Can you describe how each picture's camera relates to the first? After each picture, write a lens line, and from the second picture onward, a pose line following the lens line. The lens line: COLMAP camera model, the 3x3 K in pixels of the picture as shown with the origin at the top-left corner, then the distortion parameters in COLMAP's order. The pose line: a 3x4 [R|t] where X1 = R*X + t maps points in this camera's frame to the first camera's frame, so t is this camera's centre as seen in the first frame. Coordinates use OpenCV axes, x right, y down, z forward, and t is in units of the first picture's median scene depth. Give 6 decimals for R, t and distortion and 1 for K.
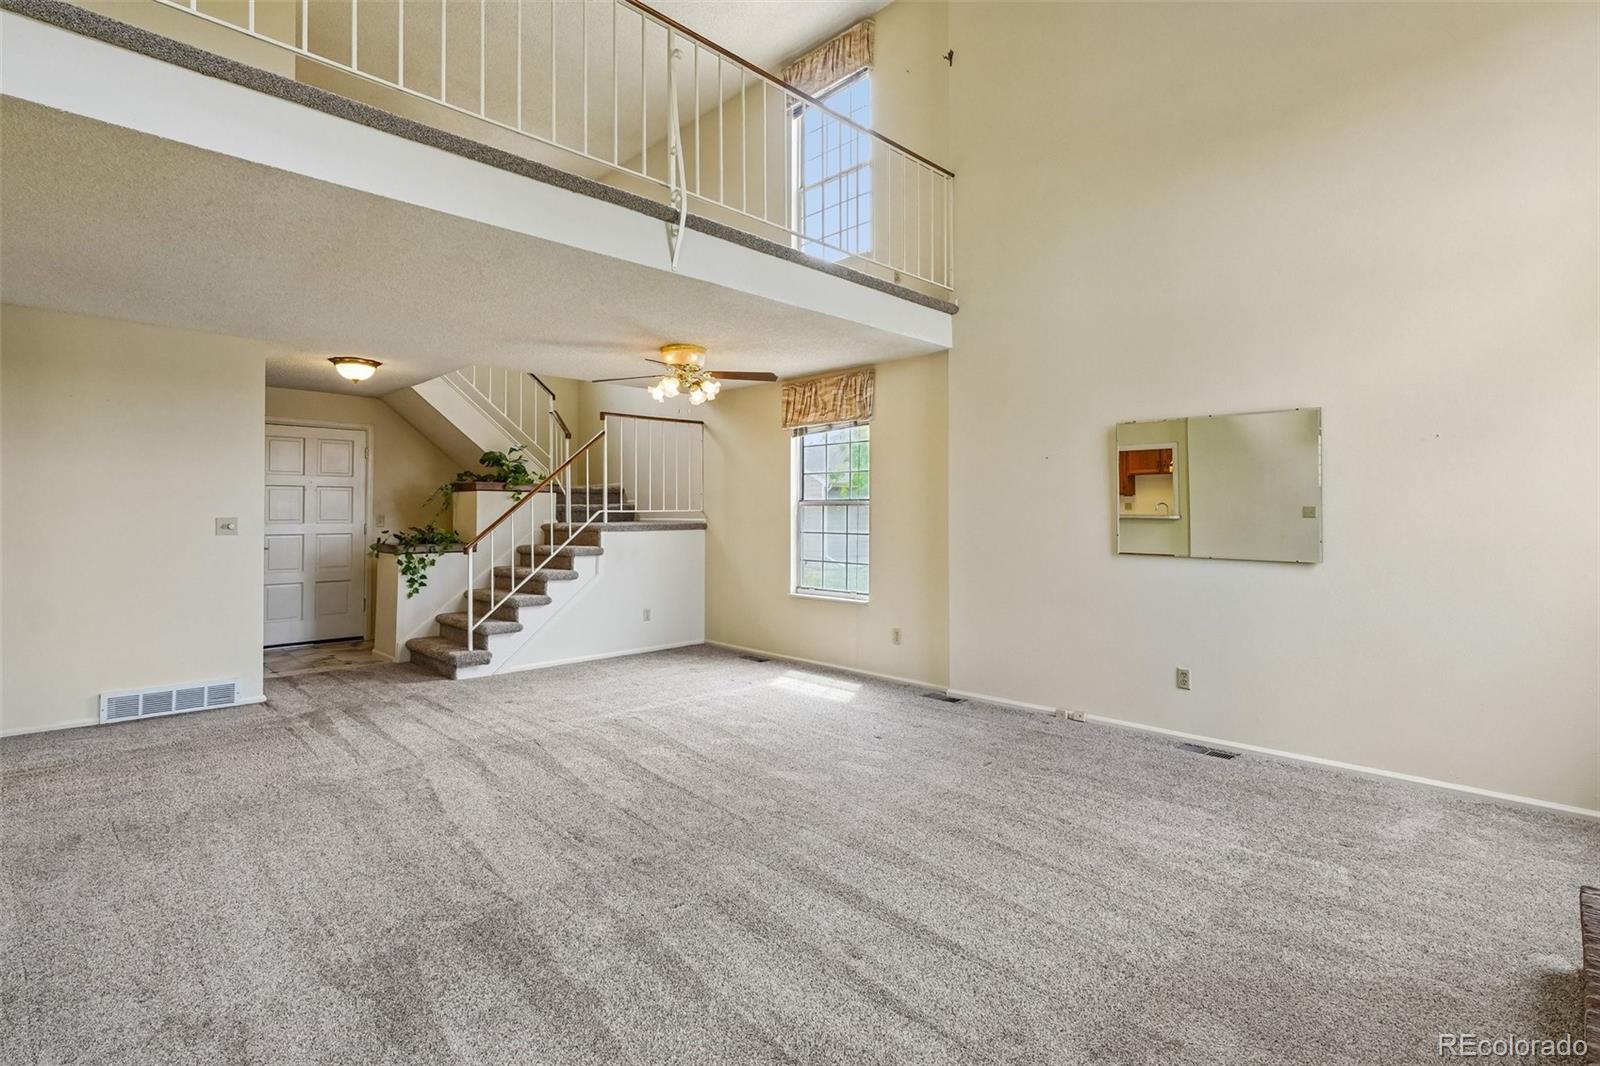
lens RADIAL K [[768.2, 0, 801.8], [0, 768.2, 515.3], [0, 0, 1]] dist [0.004603, 0.000390]
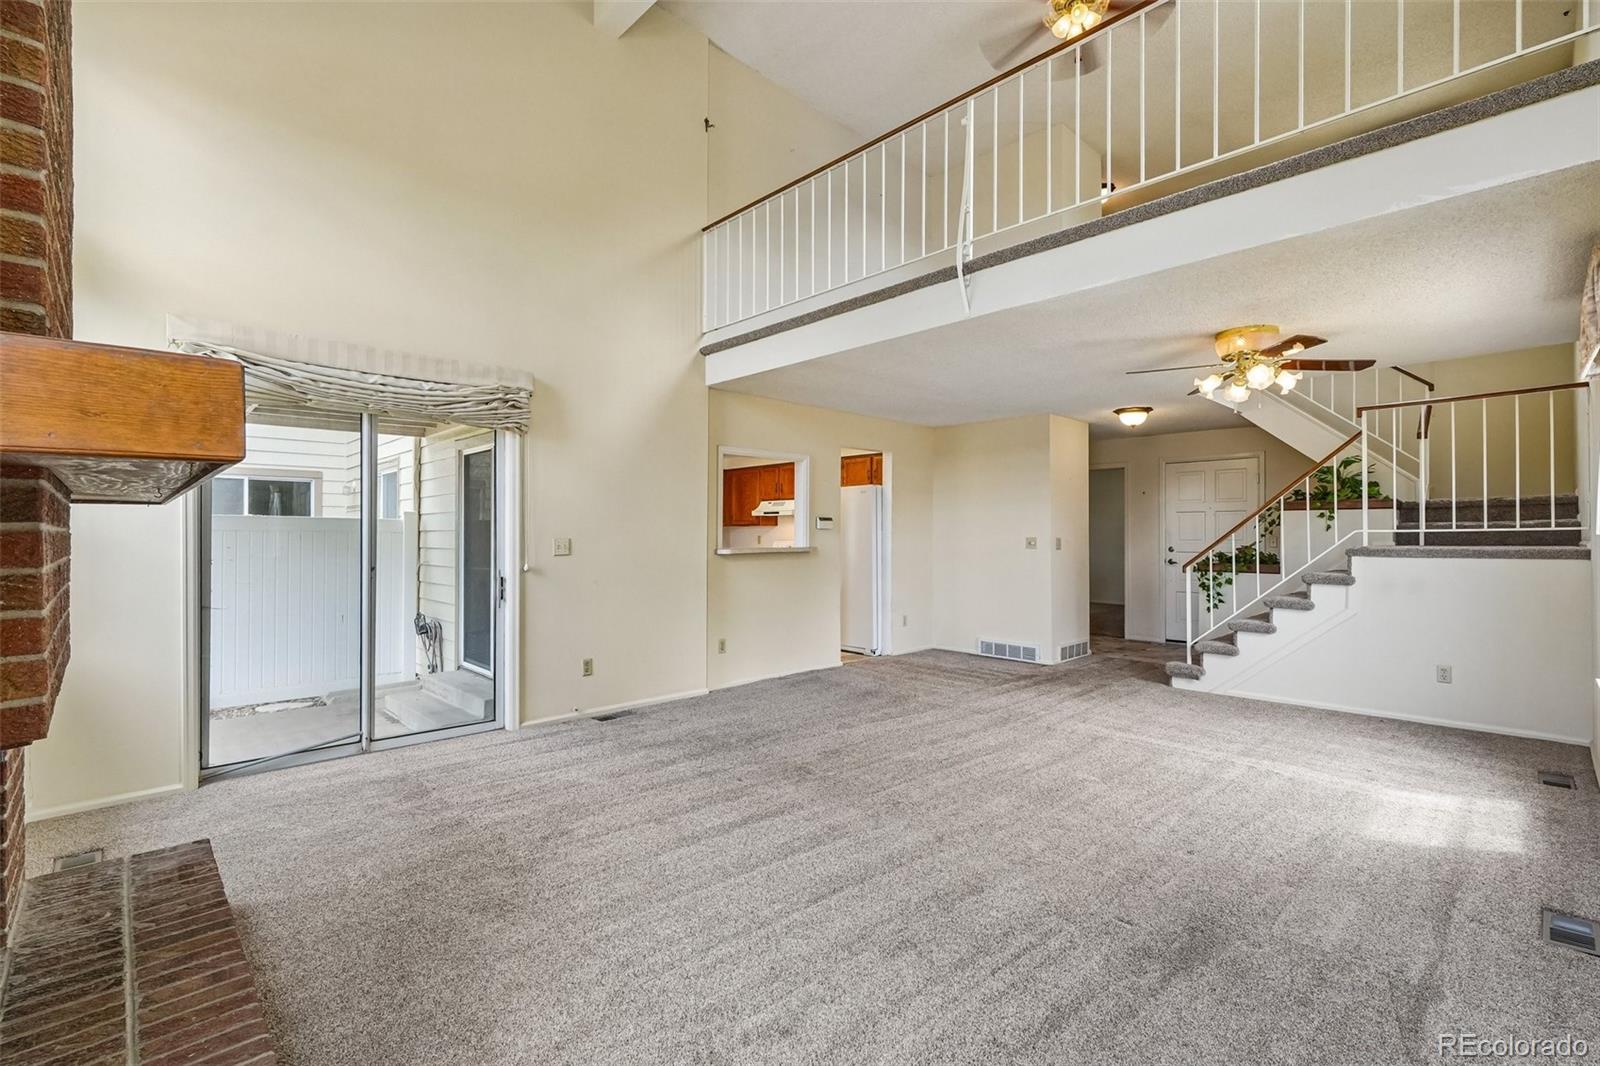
lens RADIAL K [[705.8, 0, 807.7], [0, 705.8, 535.3], [0, 0, 1]] dist [-0.004061, 0.002726]
pose [[-0.000956, -0.002378, -0.999997, 0.633867], [-0.004524, 0.999987, -0.002373, 0.004639], [0.999989, 0.004522, -0.000967, 0.563103]]
